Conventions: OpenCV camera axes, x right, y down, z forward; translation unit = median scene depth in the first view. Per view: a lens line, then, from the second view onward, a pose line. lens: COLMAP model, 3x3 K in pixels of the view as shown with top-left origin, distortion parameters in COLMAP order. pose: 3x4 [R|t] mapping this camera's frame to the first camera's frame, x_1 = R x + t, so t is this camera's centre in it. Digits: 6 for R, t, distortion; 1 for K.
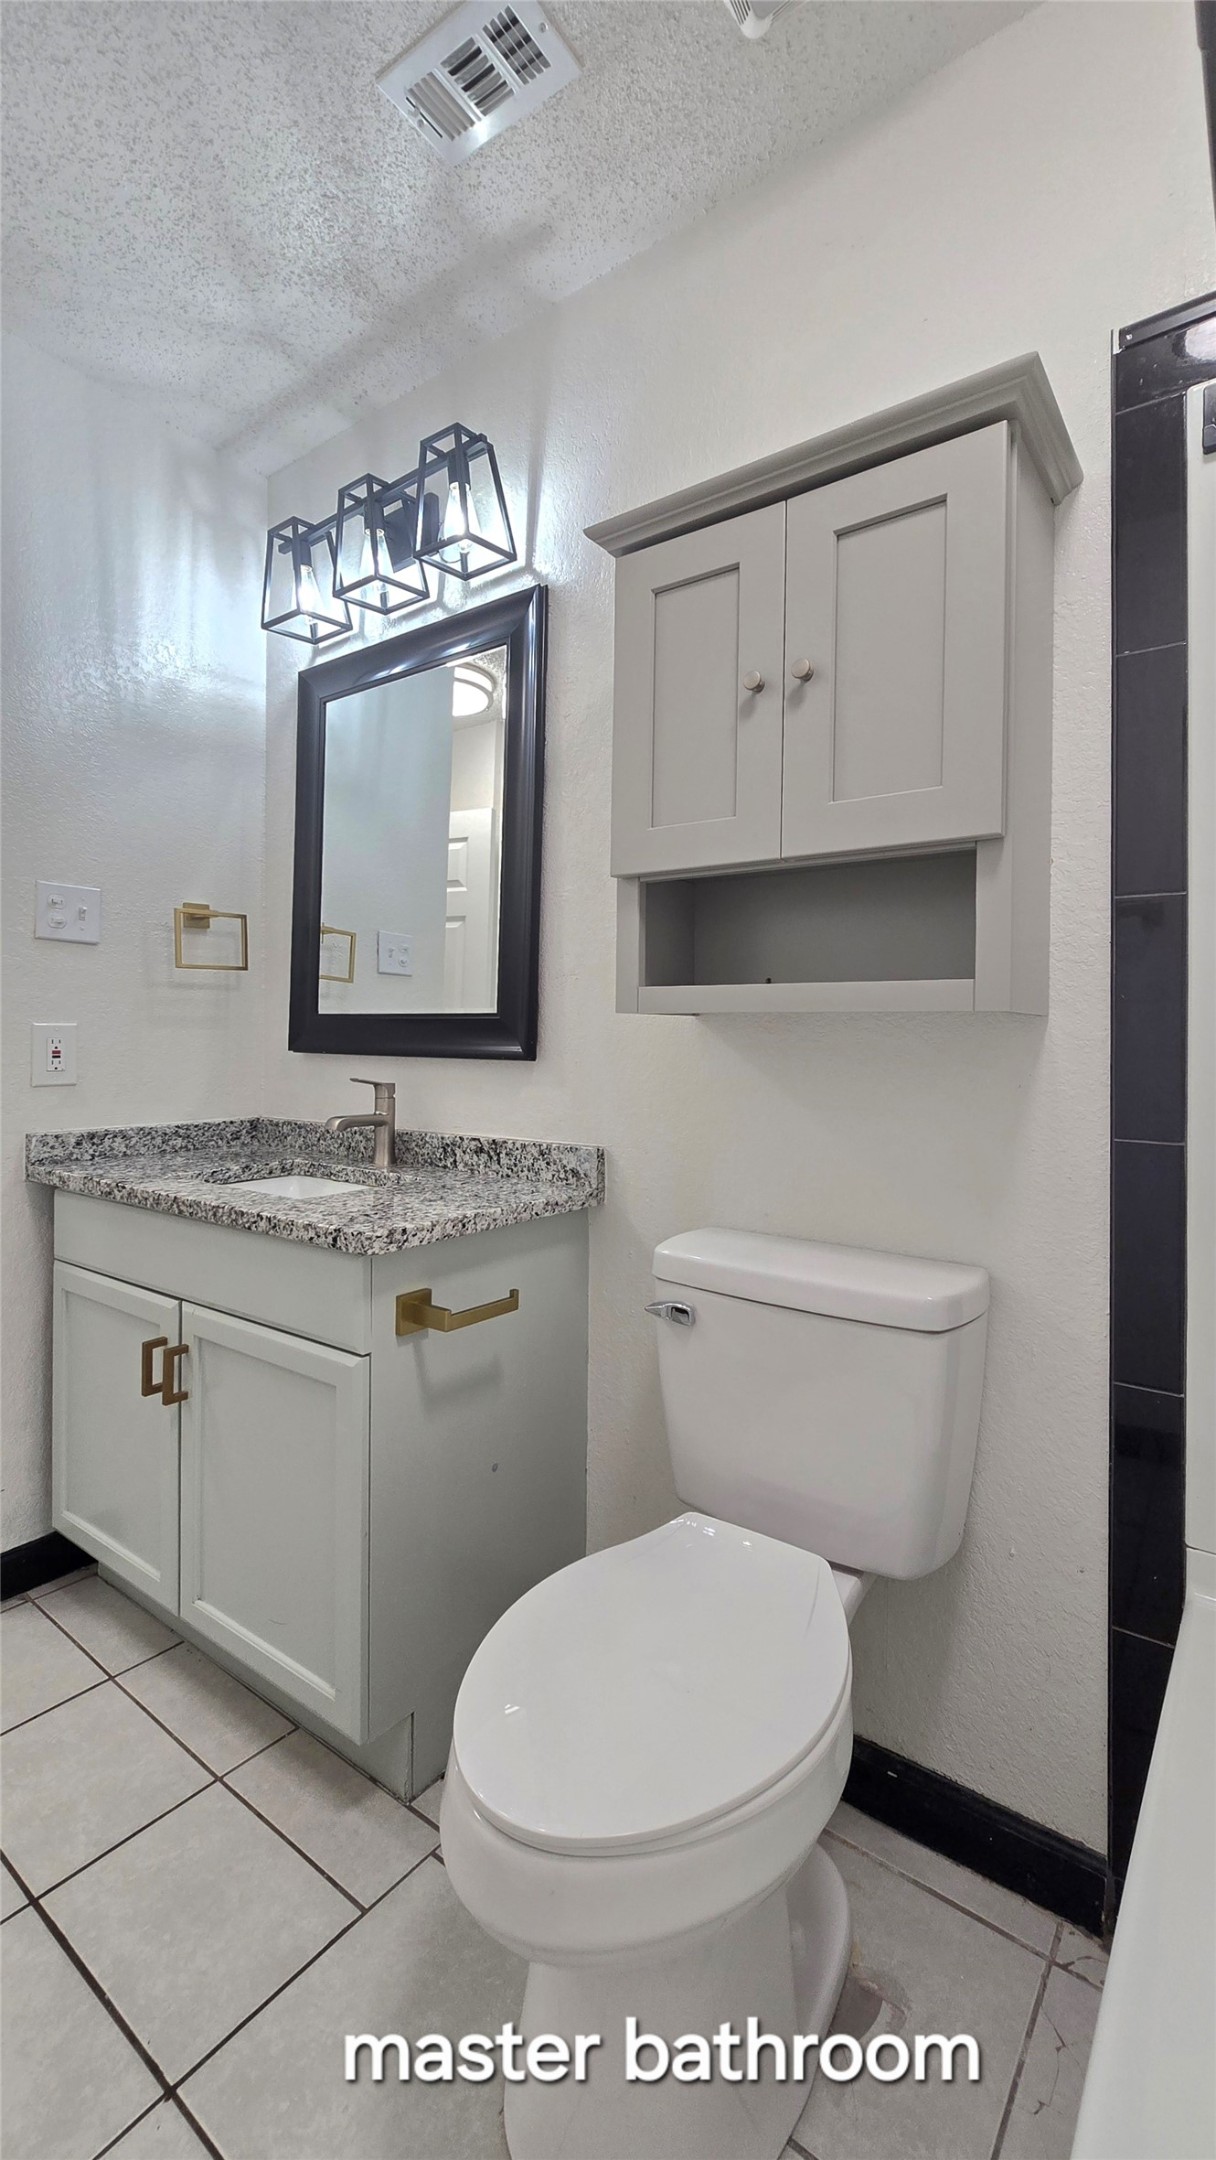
lens RADIAL K [[915.6, 0, 613.7], [0, 915.6, 1009.1], [0, 0, 1]] dist [0.001272, 0.000064]
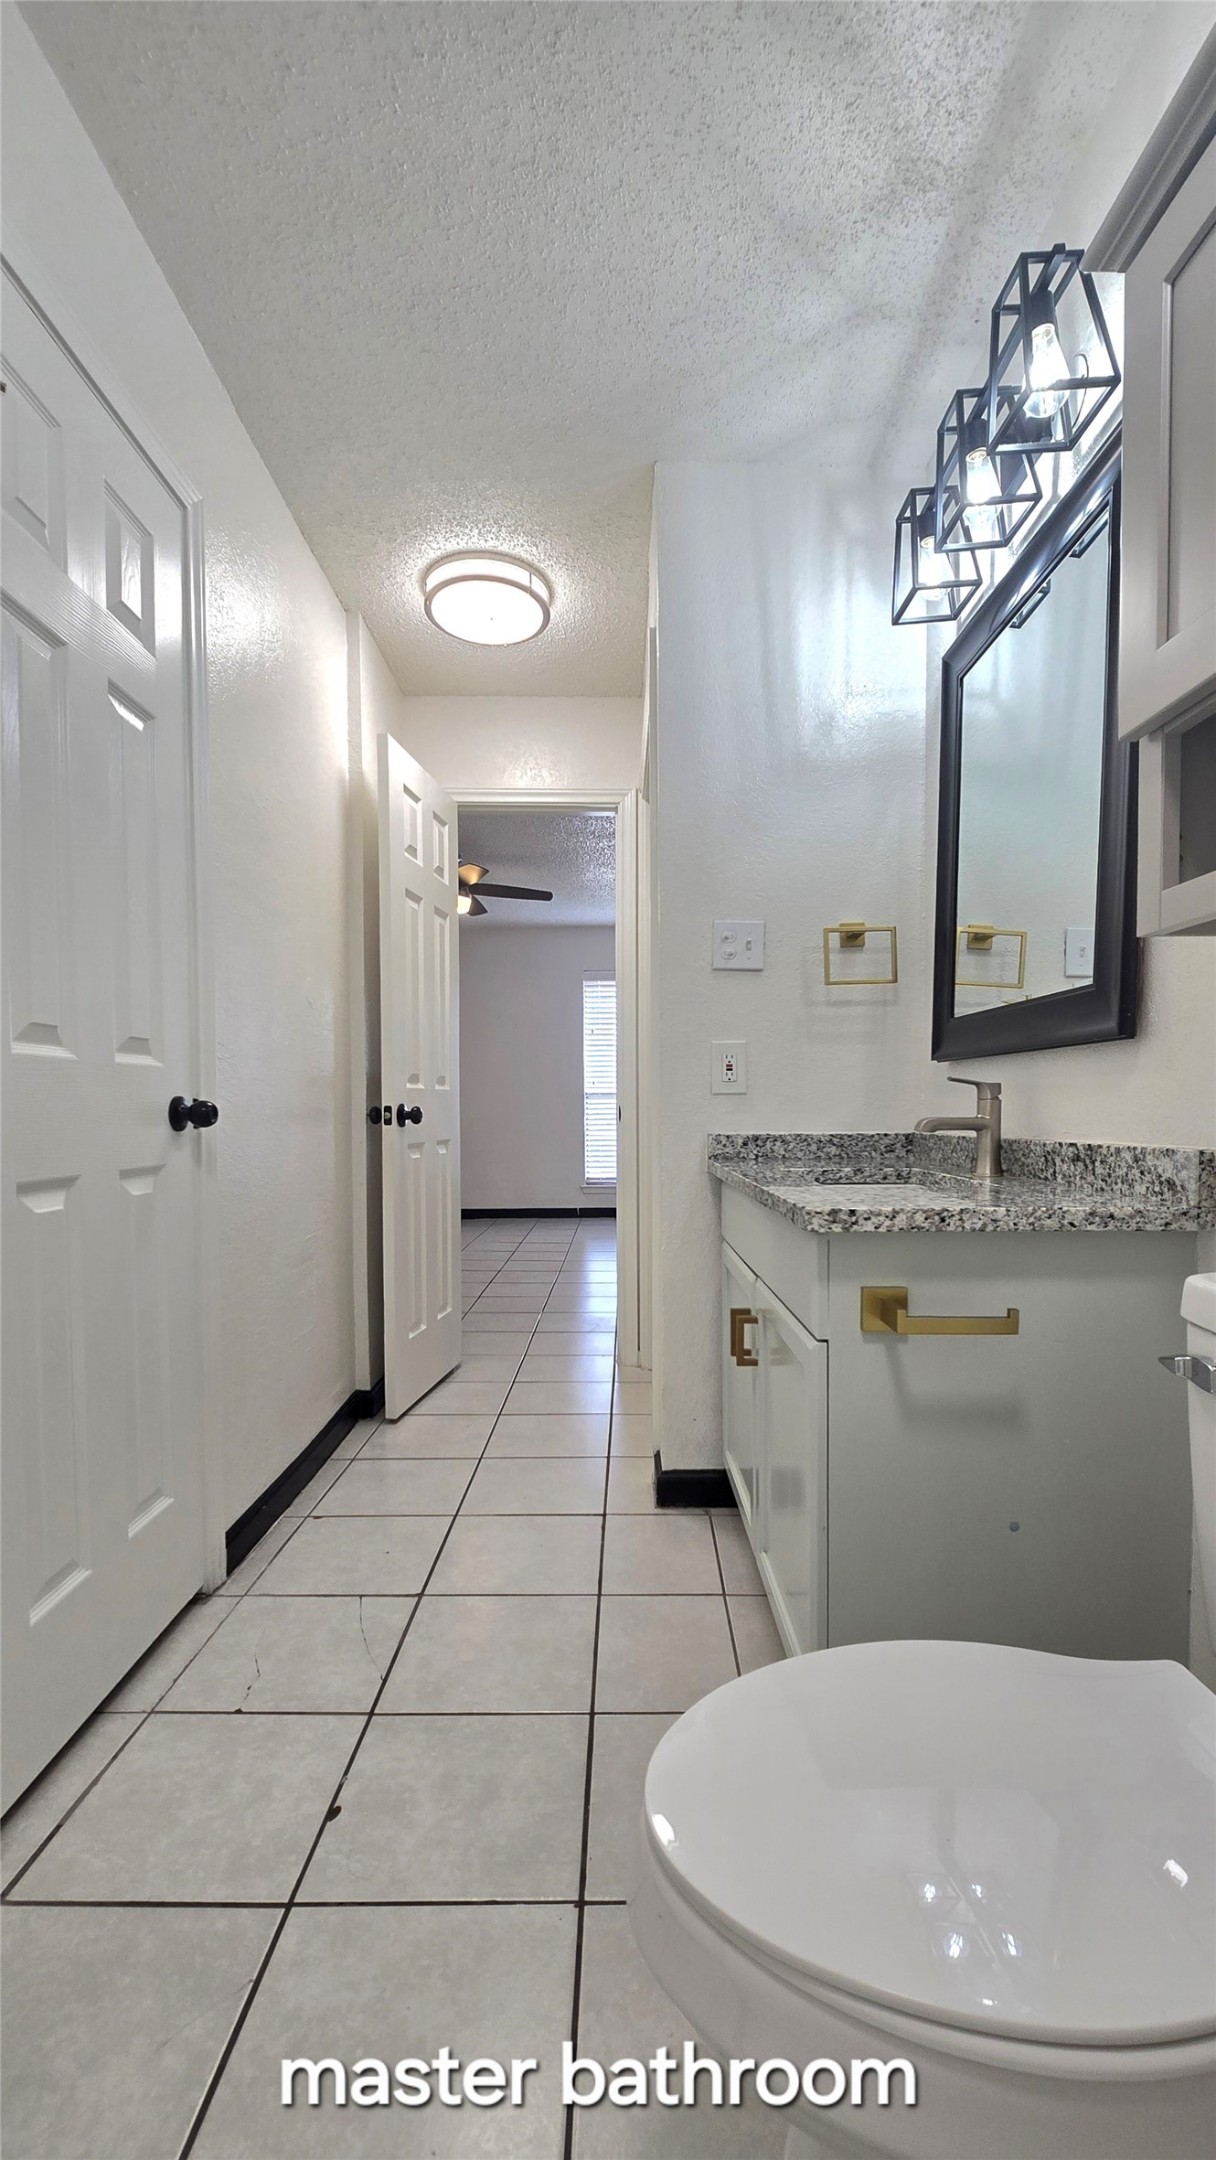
lens RADIAL K [[905.4, 0, 631.6], [0, 905.4, 1111.7], [0, 0, 1]] dist [0.000332, -0.000039]
pose [[0.615144, -0.005388, -0.788396, 0.226961], [0.032935, 0.999279, 0.018869, 0.081169], [0.787726, -0.037573, 0.614879, 0.194413]]
